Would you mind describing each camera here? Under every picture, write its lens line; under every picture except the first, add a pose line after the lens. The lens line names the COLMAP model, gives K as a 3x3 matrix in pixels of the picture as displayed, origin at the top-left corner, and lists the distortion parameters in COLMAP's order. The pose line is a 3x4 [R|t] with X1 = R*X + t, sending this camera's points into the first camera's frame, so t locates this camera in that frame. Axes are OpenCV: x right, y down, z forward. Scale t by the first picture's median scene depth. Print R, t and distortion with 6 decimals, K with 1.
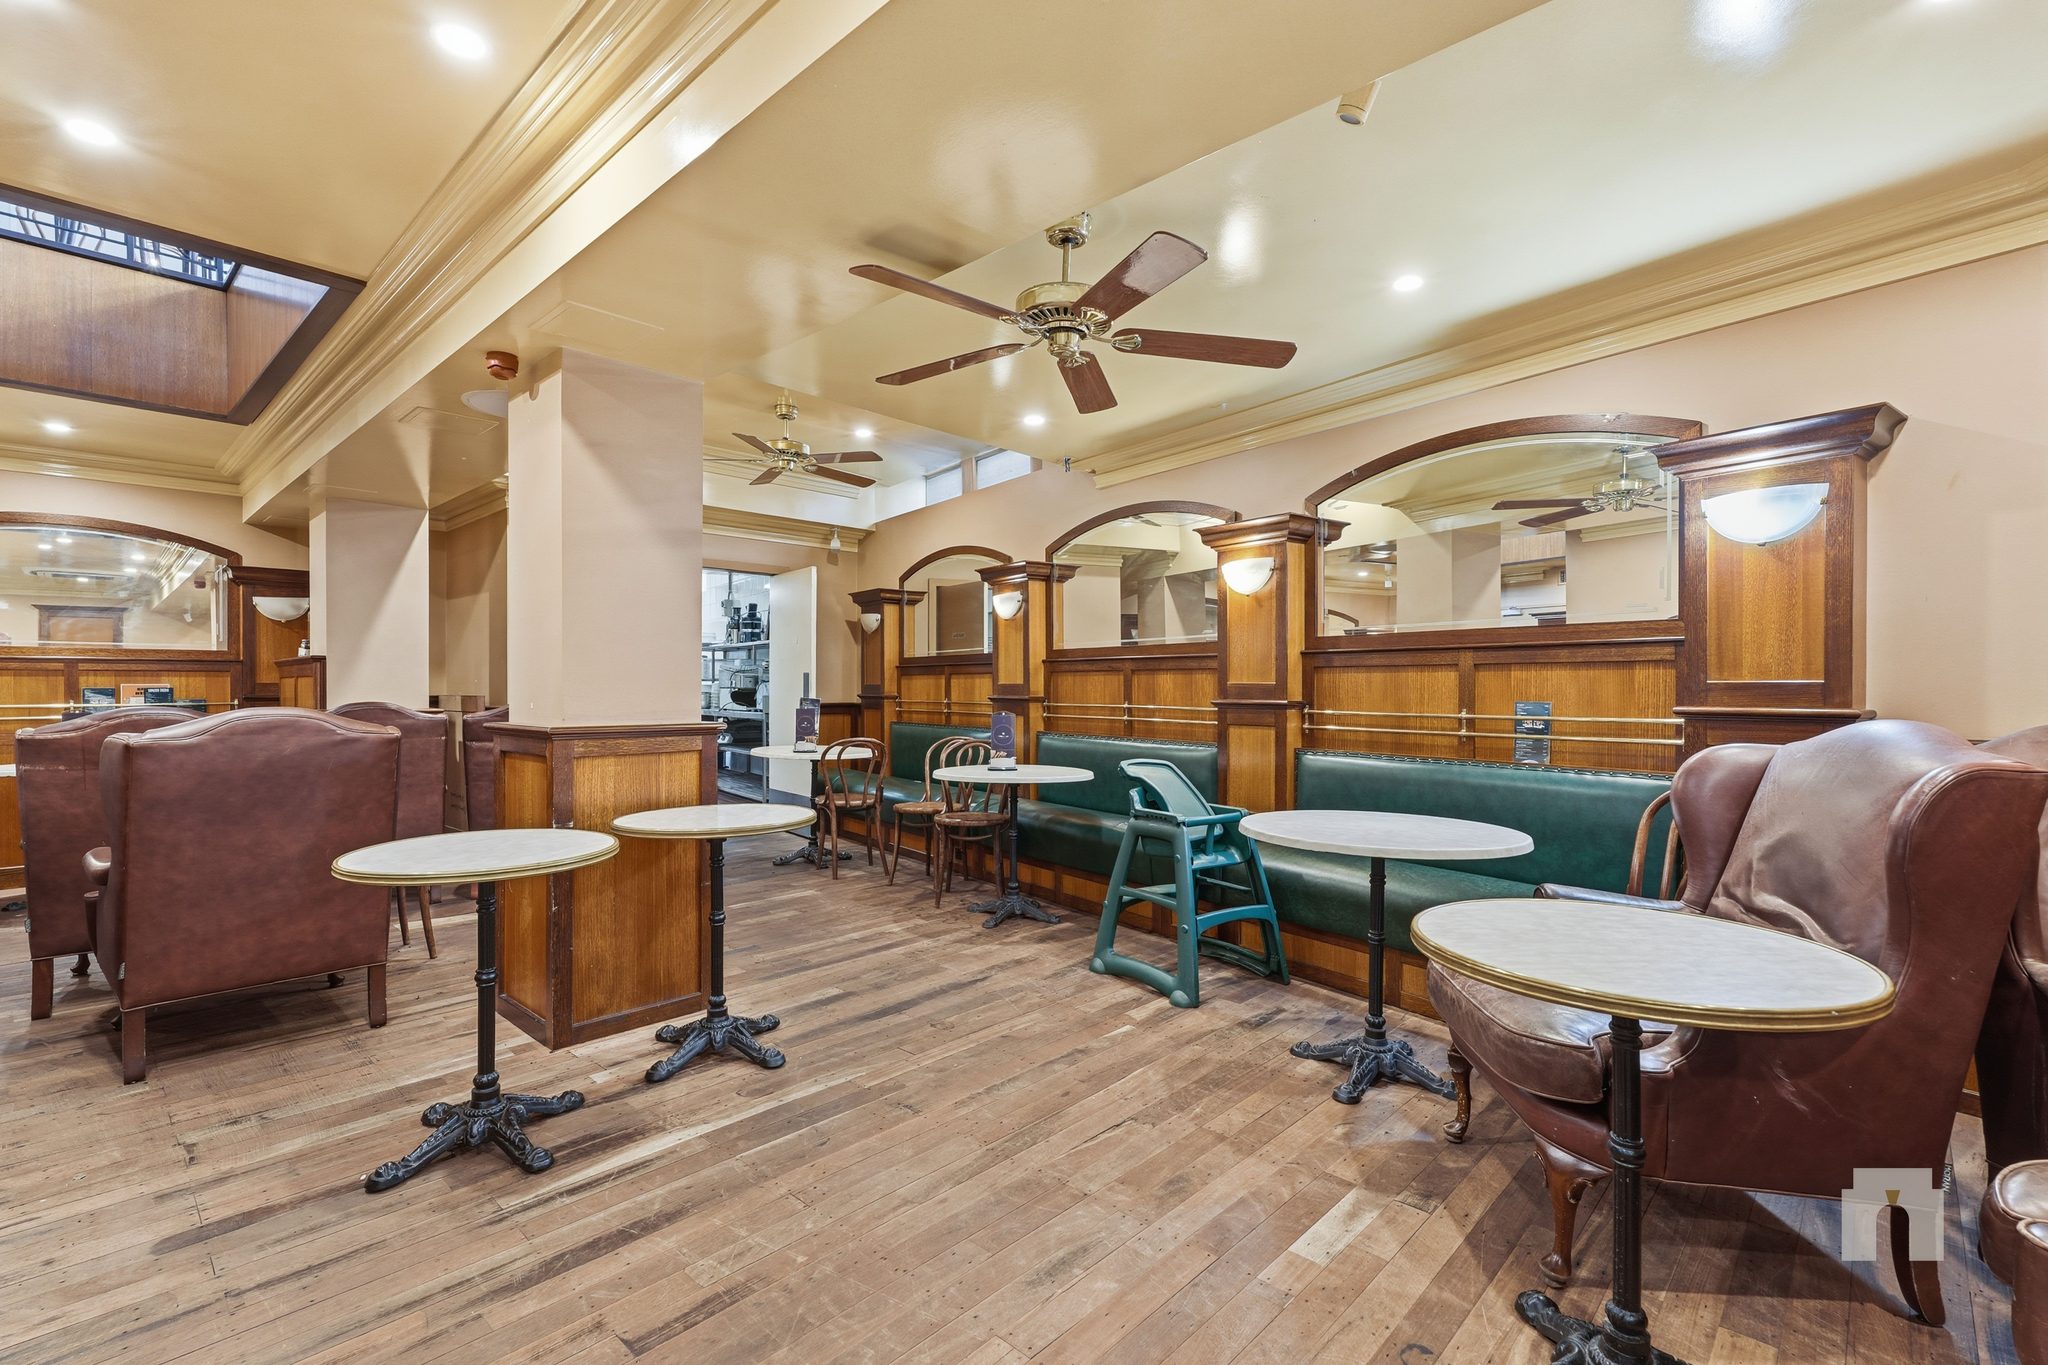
lens RADIAL K [[908.2, 0, 1030.5], [0, 908.2, 687.4], [0, 0, 1]] dist [-0.001464, 0.000481]
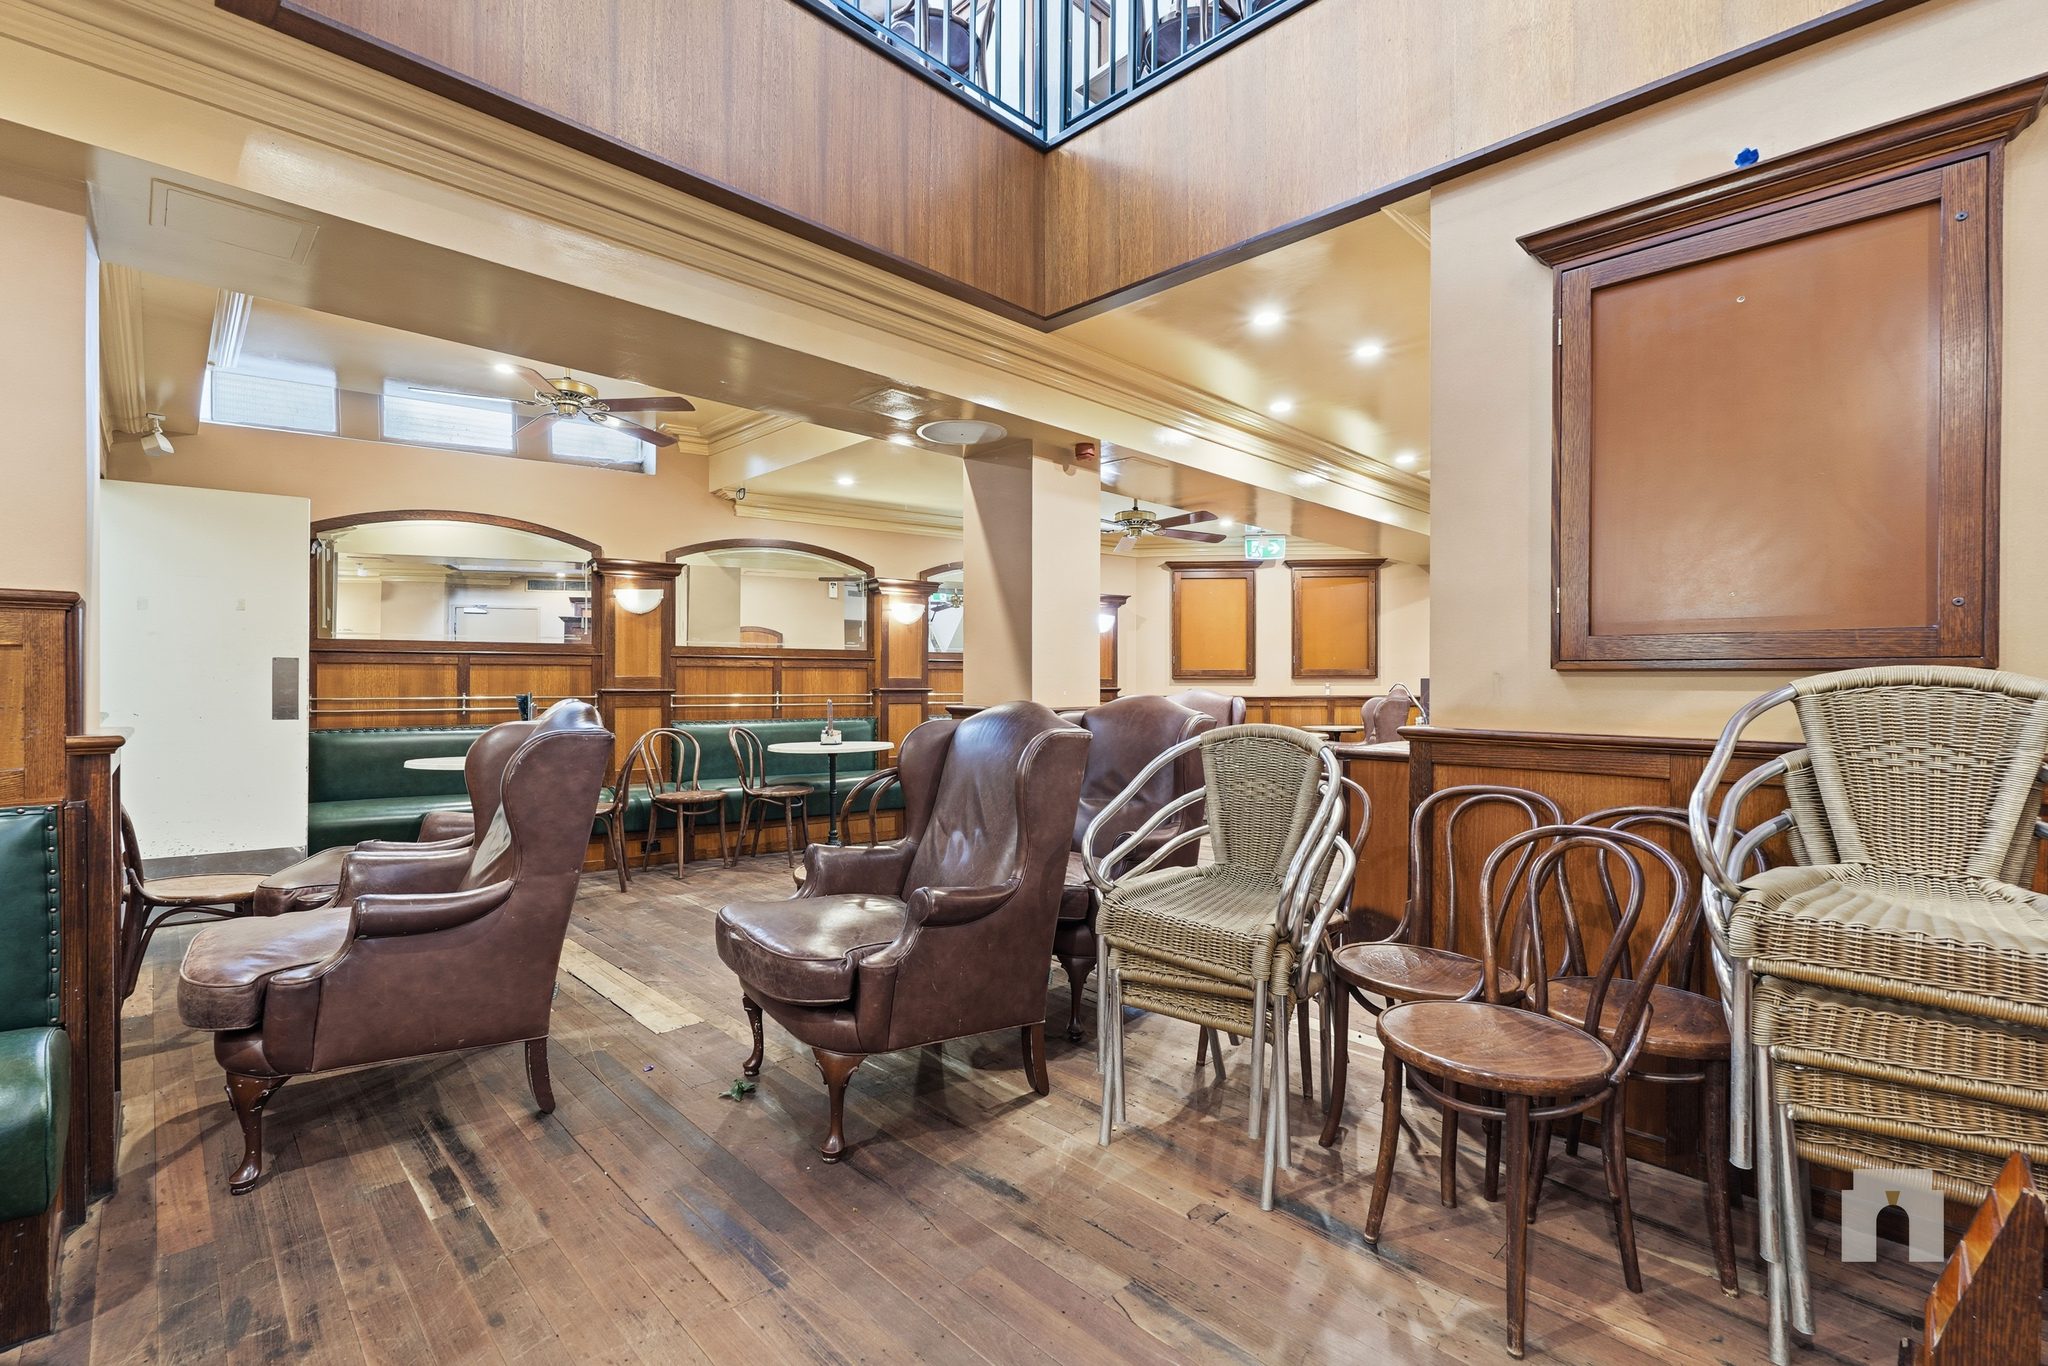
lens RADIAL K [[908.2, 0, 1026.1], [0, 908.2, 687.1], [0, 0, 1]] dist [-0.001464, 0.000481]
pose [[0.035392, -0.003937, 0.999366, -1.420148], [-0.000040, 0.999992, 0.003940, 0.005801], [-0.999373, -0.000179, 0.035392, 0.744287]]
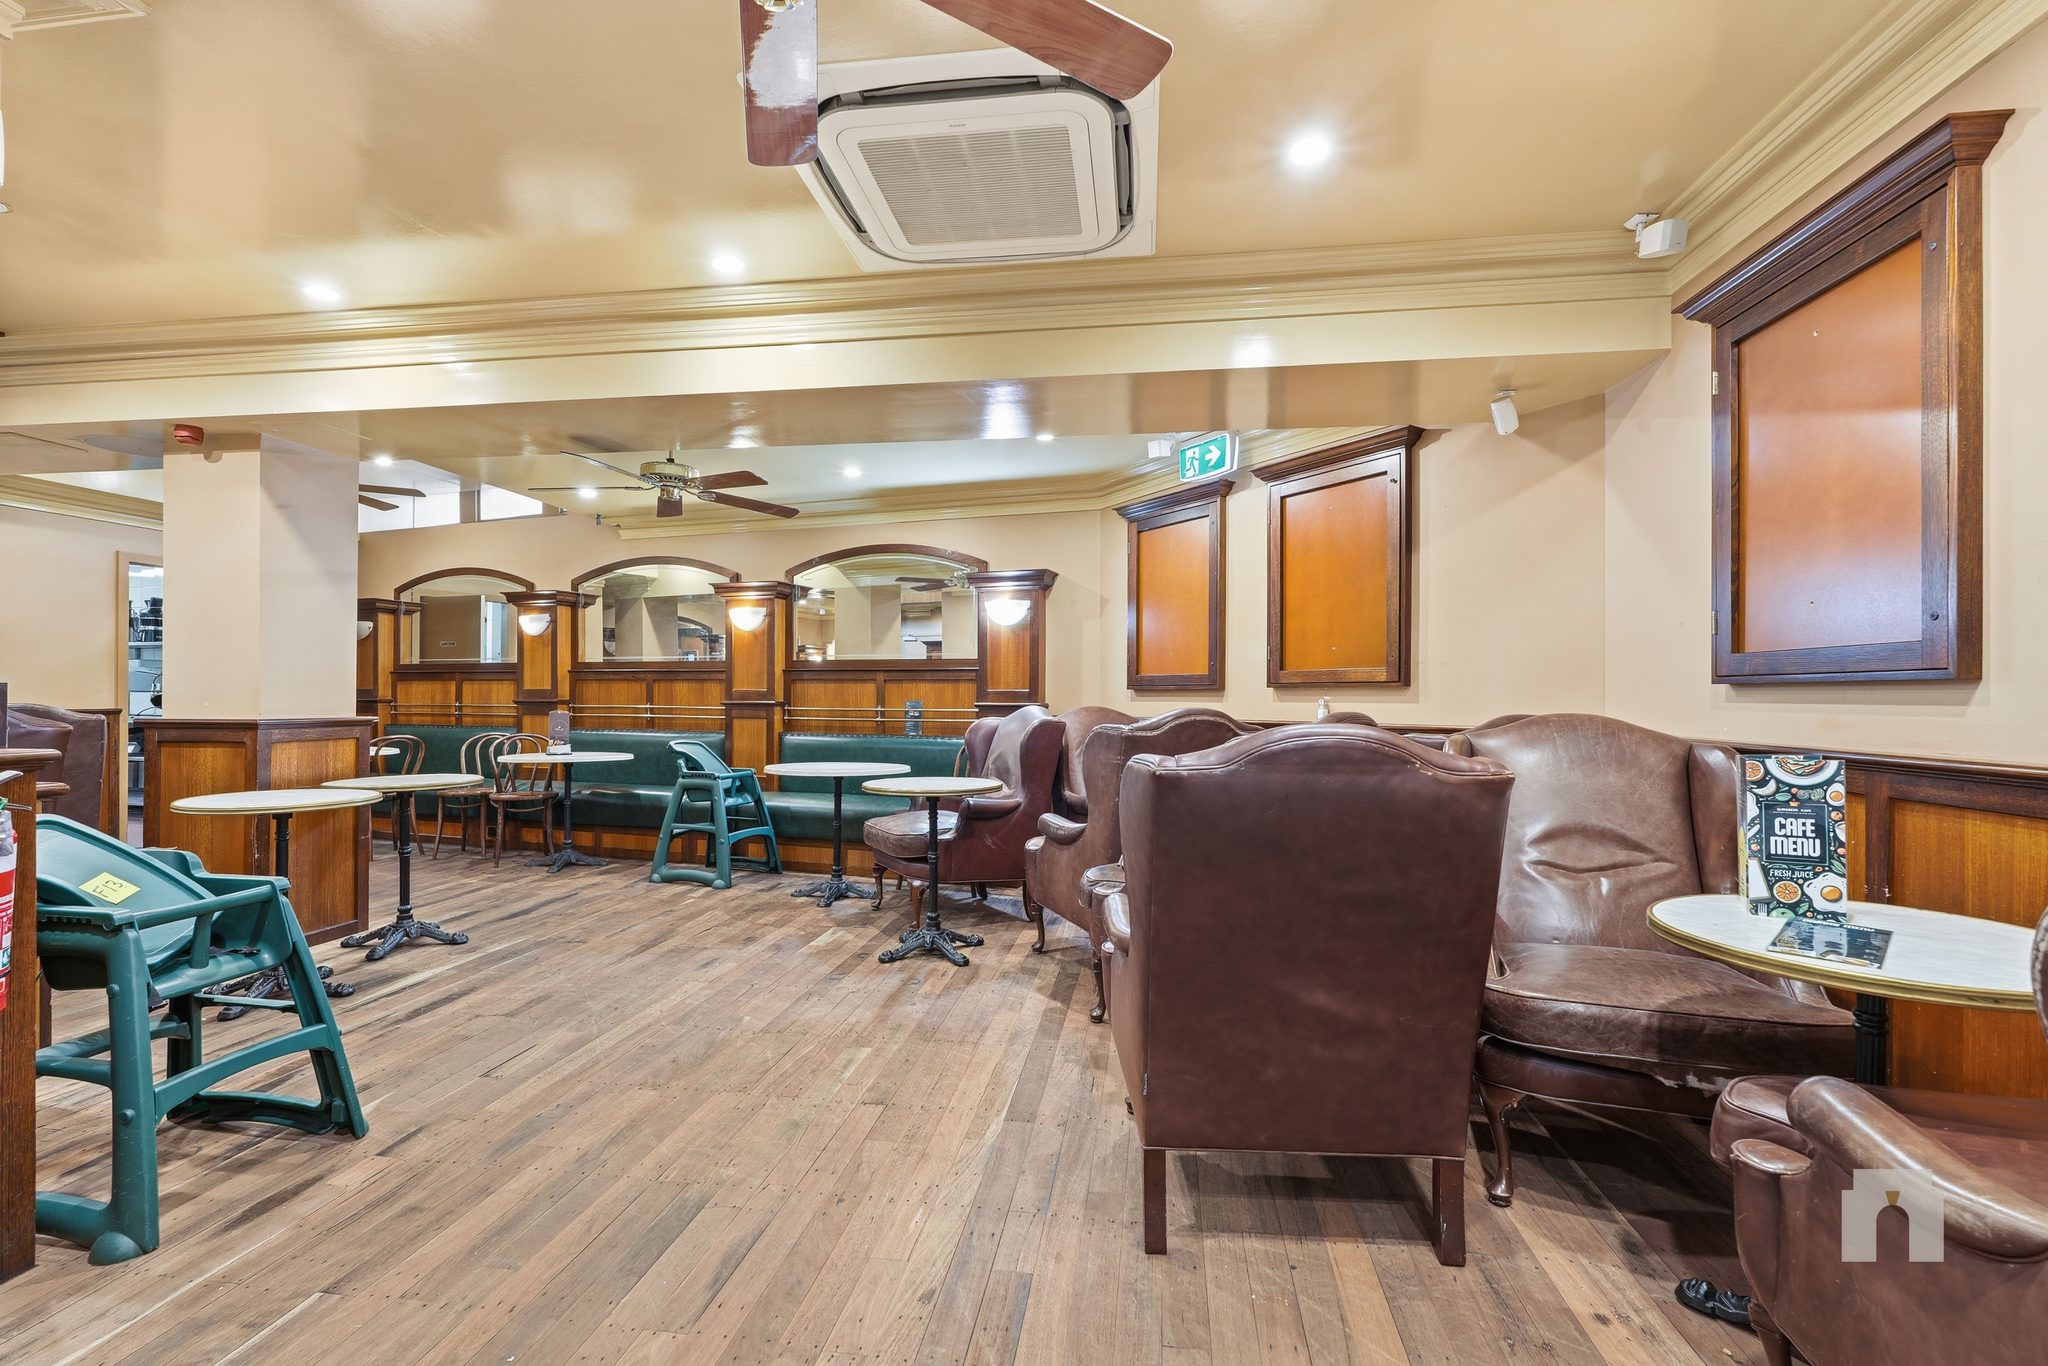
lens RADIAL K [[908.2, 0, 1013.2], [0, 908.2, 690.3], [0, 0, 1]] dist [-0.001464, 0.000481]
pose [[0.827128, 0.005967, 0.561982, -0.248575], [-0.002861, 0.999975, -0.006406, 0.004350], [-0.562006, 0.003691, 0.827125, -0.503596]]
